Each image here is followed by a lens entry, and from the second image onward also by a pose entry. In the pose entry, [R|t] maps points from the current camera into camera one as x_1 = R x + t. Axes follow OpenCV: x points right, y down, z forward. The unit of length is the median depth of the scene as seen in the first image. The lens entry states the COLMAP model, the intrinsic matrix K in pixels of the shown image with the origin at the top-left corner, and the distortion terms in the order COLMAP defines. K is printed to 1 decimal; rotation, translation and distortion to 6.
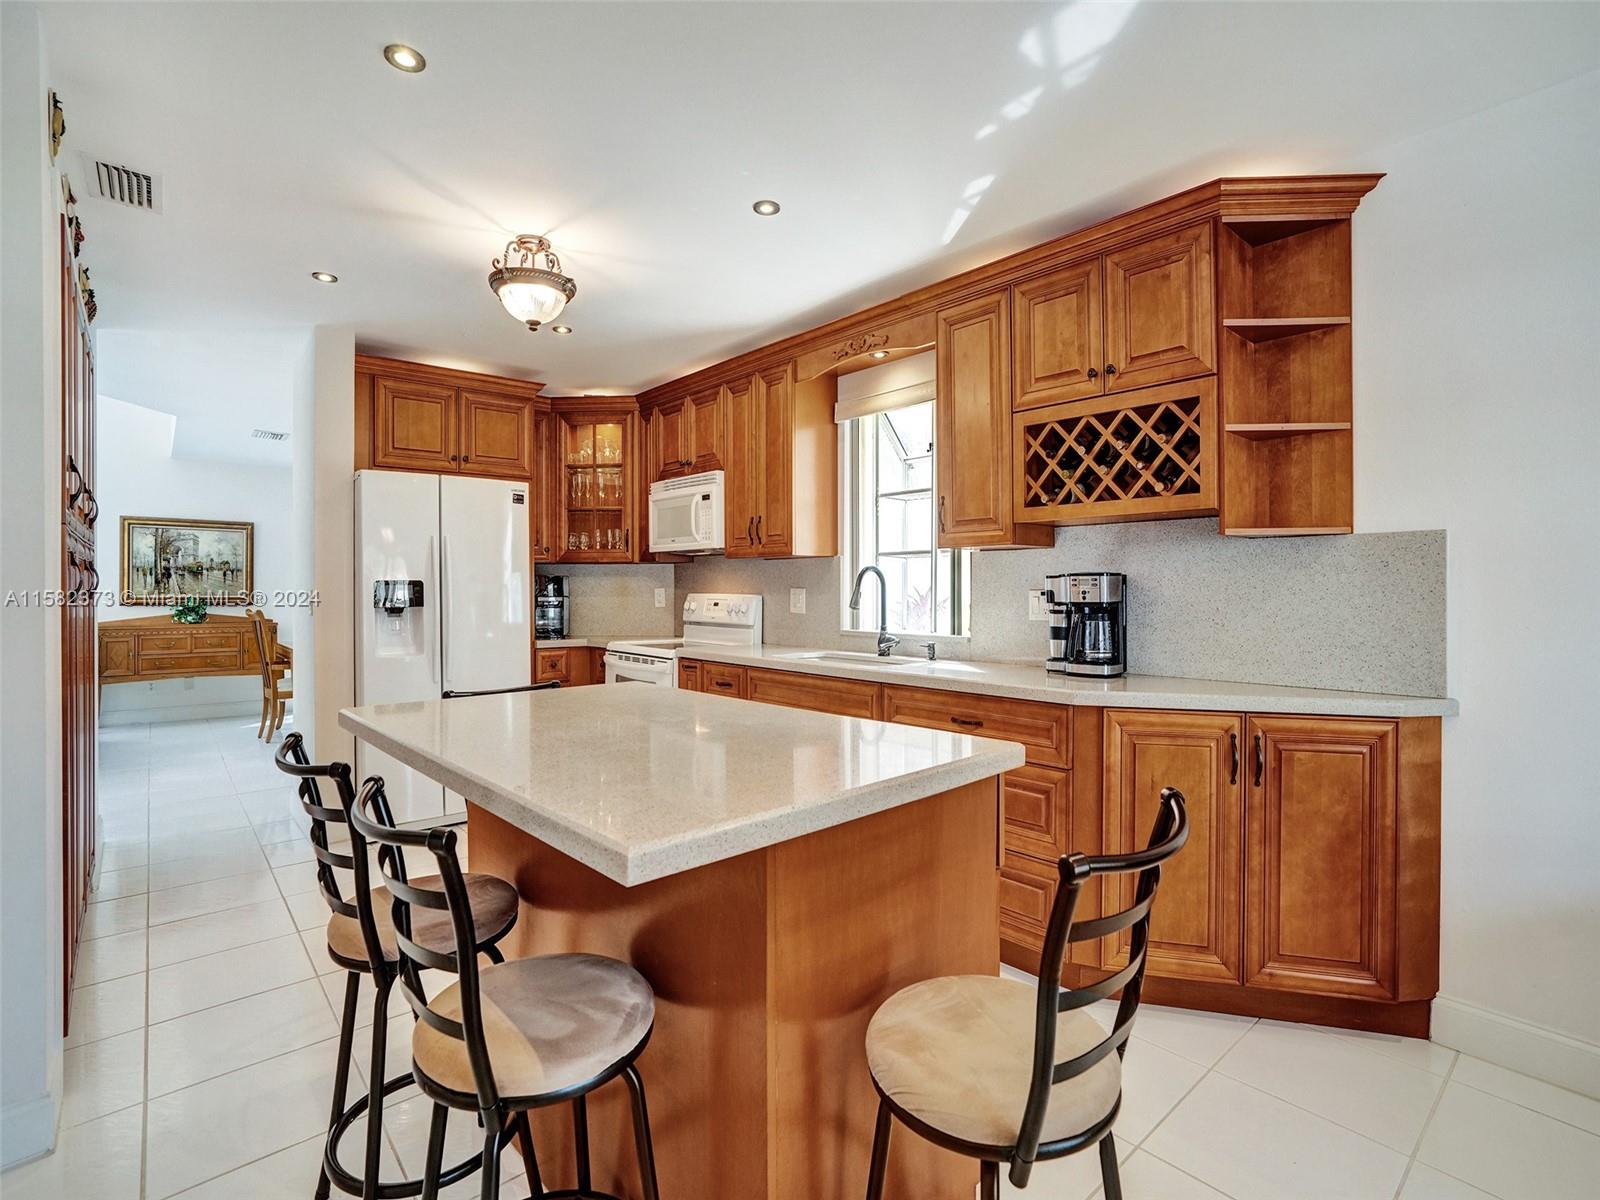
lens RADIAL K [[771.8, 0, 805.6], [0, 771.8, 595.1], [0, 0, 1]] dist [-0.038322, 0.013454]
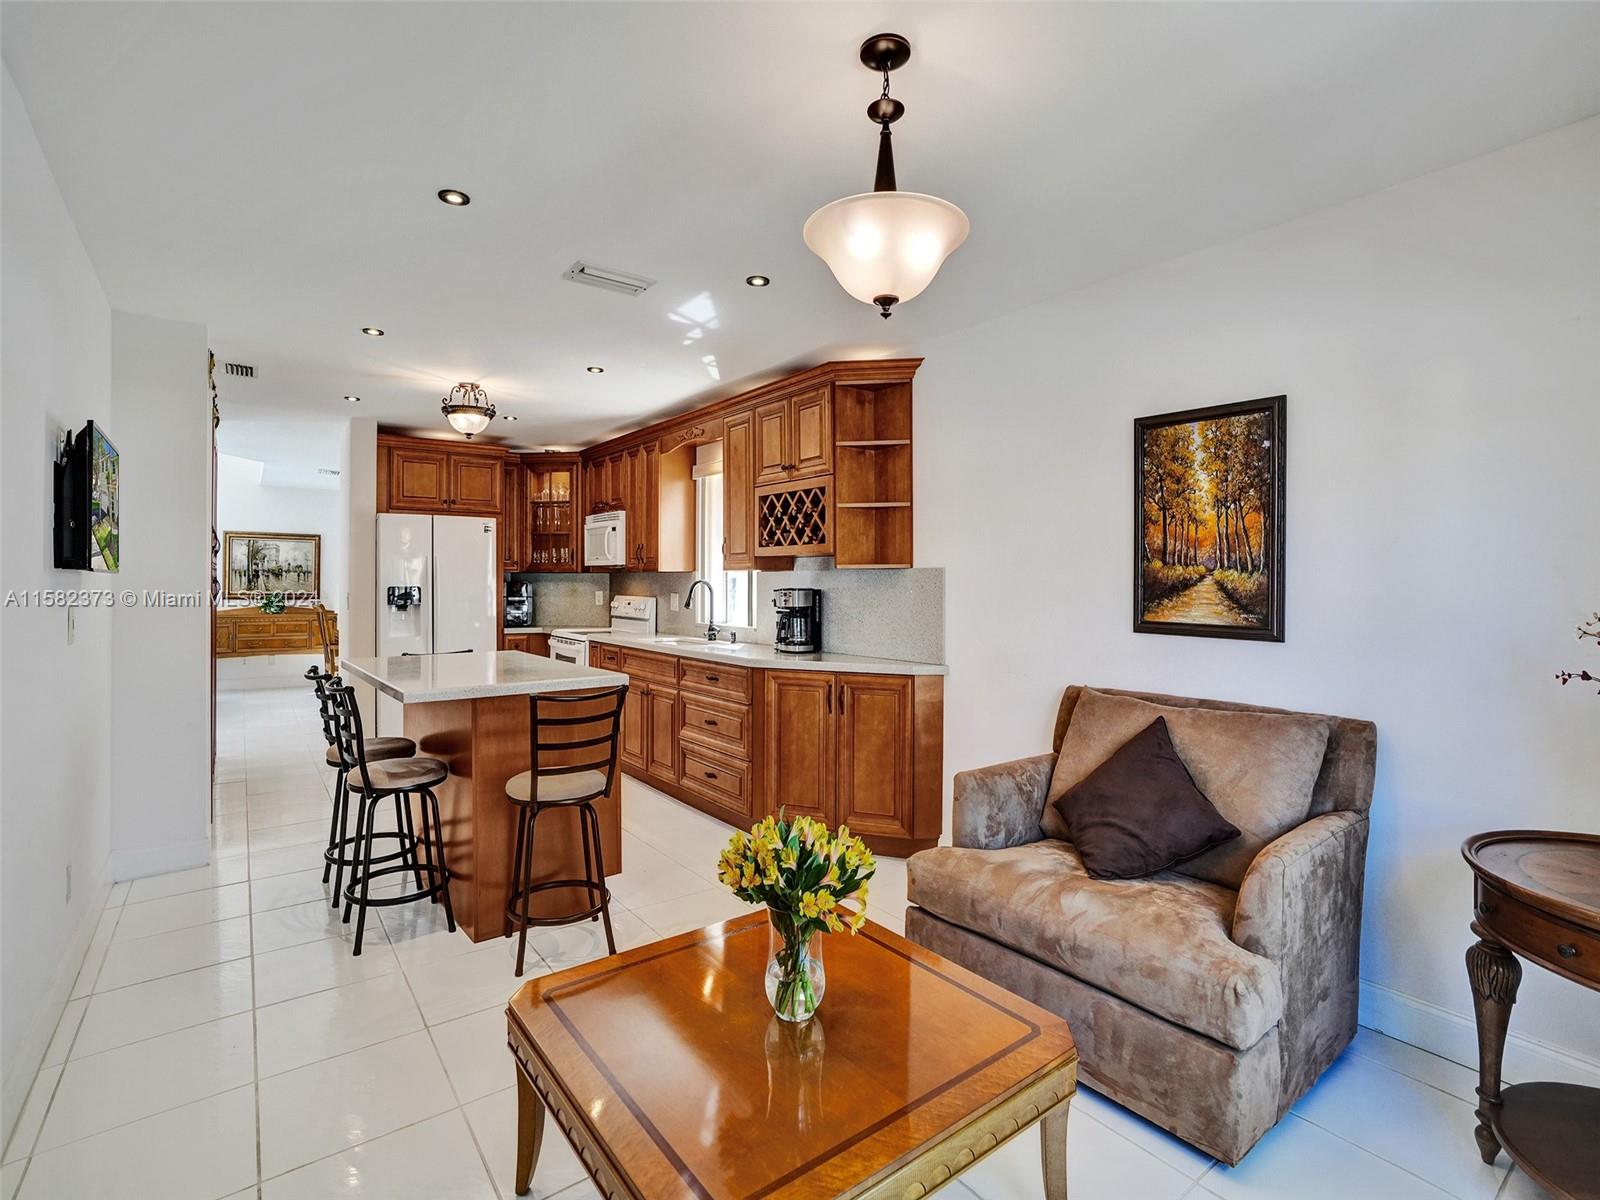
lens RADIAL K [[771.8, 0, 797.8], [0, 771.8, 585.5], [0, 0, 1]] dist [-0.038322, 0.013454]
pose [[0.996761, 0.006401, -0.080169, 0.383779], [-0.006871, 0.999961, -0.005598, -0.019648], [0.080130, 0.006131, 0.996766, -0.463084]]
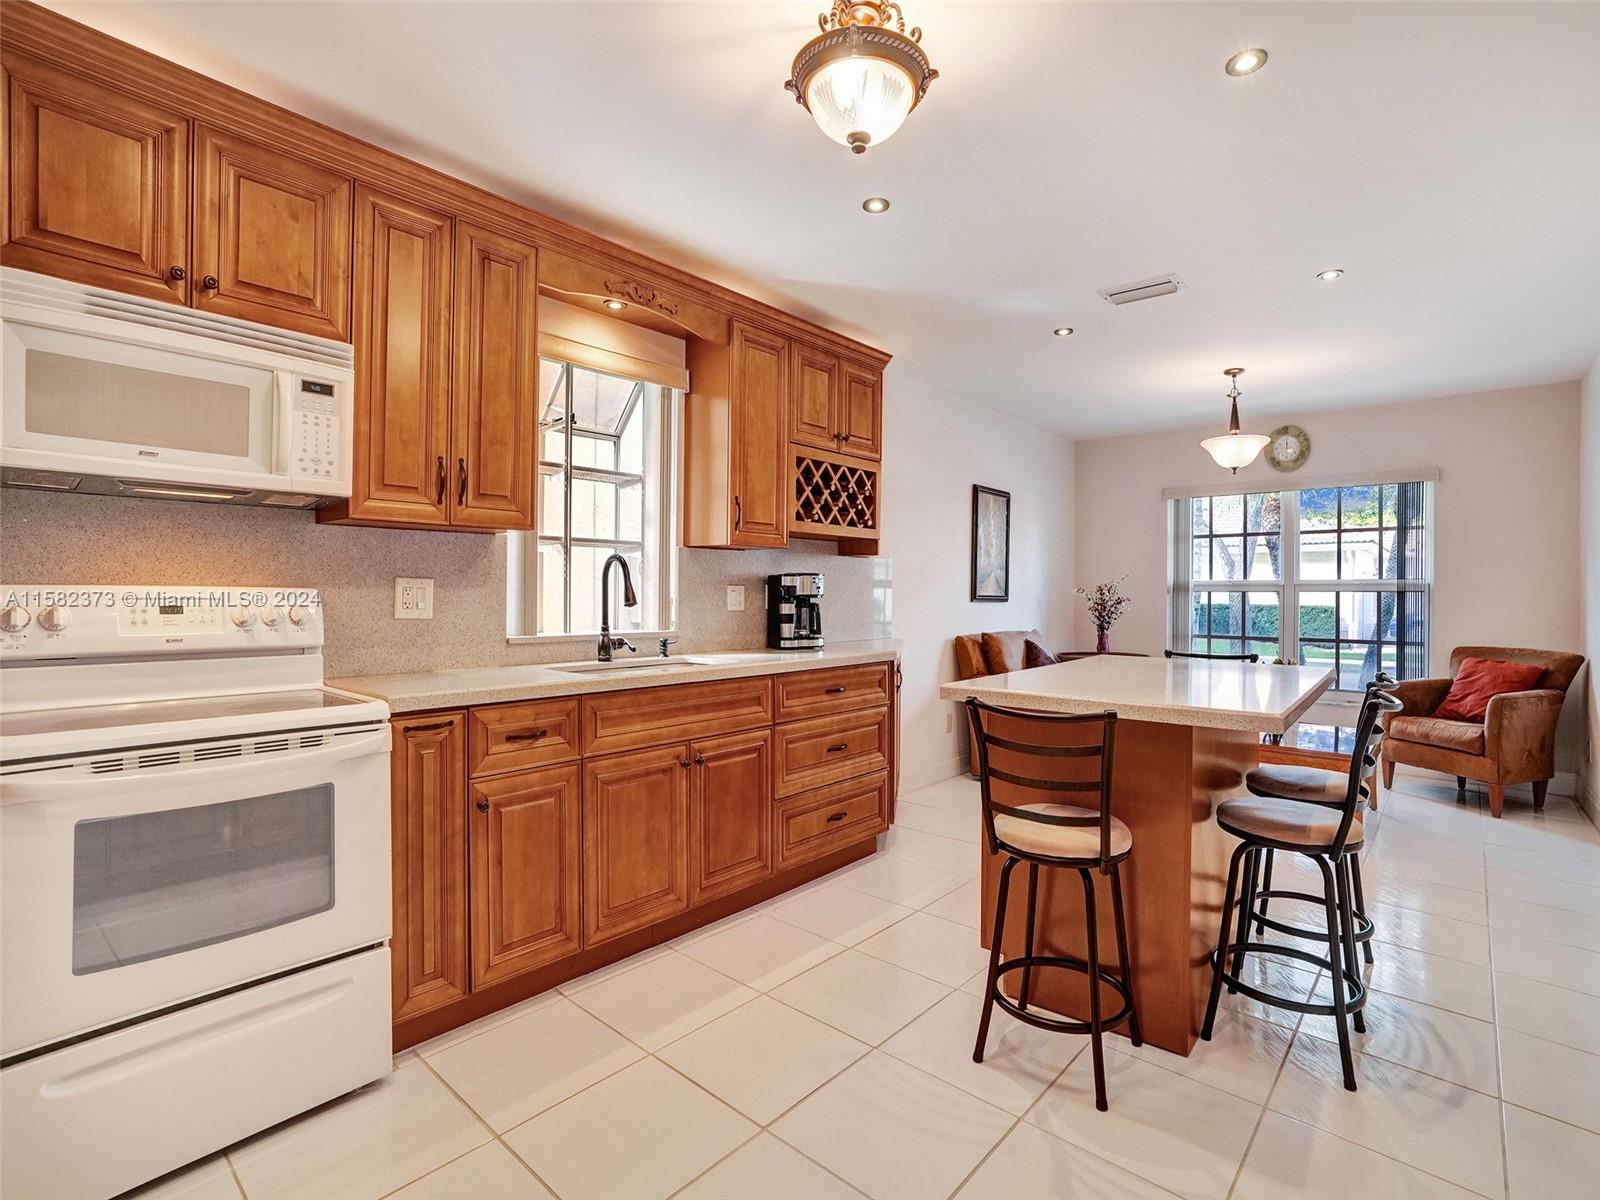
lens RADIAL K [[771.8, 0, 800.0], [0, 771.8, 595.3], [0, 0, 1]] dist [-0.038322, 0.013454]
pose [[-0.126981, -0.007582, 0.991876, -0.757068], [-0.001060, 0.999971, 0.007508, 0.000178], [-0.991905, -0.000098, -0.126985, 0.895044]]
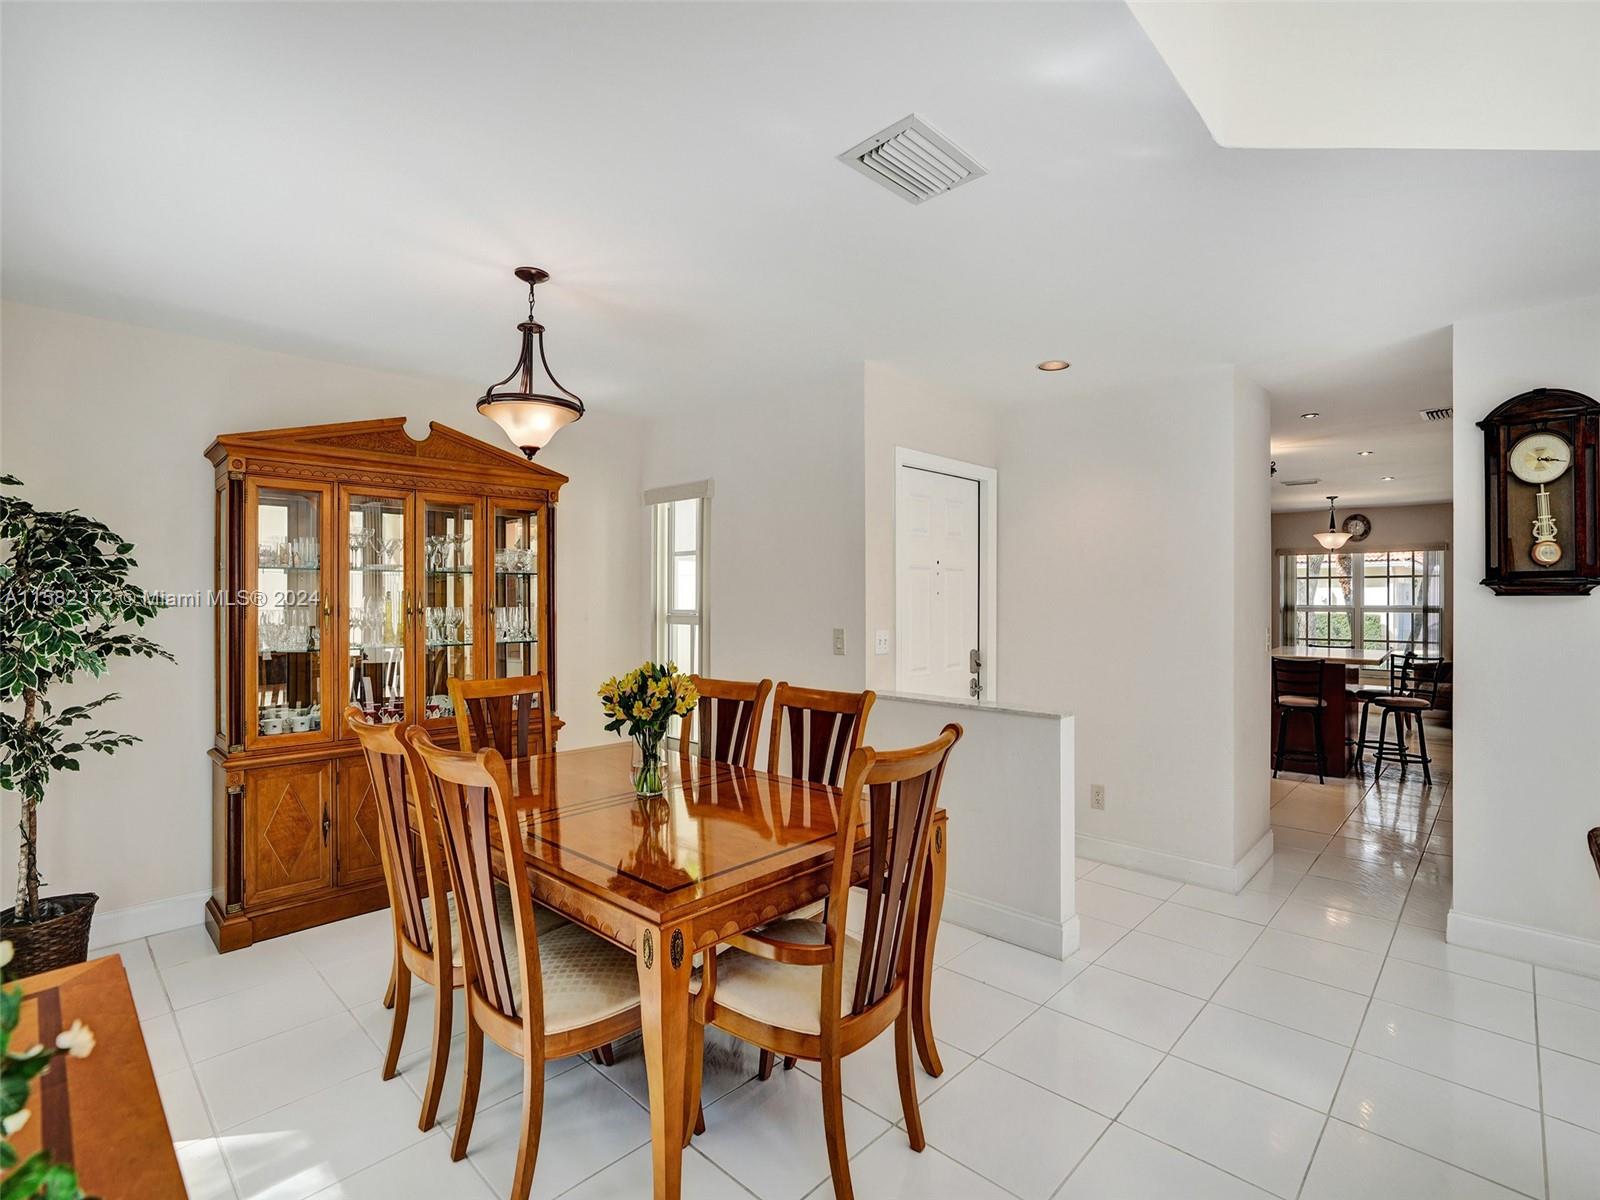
lens RADIAL K [[771.8, 0, 787.0], [0, 771.8, 604.6], [0, 0, 1]] dist [-0.038322, 0.013454]
pose [[-0.088342, -0.008506, 0.996054, -1.852044], [0.003309, 0.999956, 0.008833, -0.054649], [-0.996085, 0.004076, -0.088310, 1.975912]]
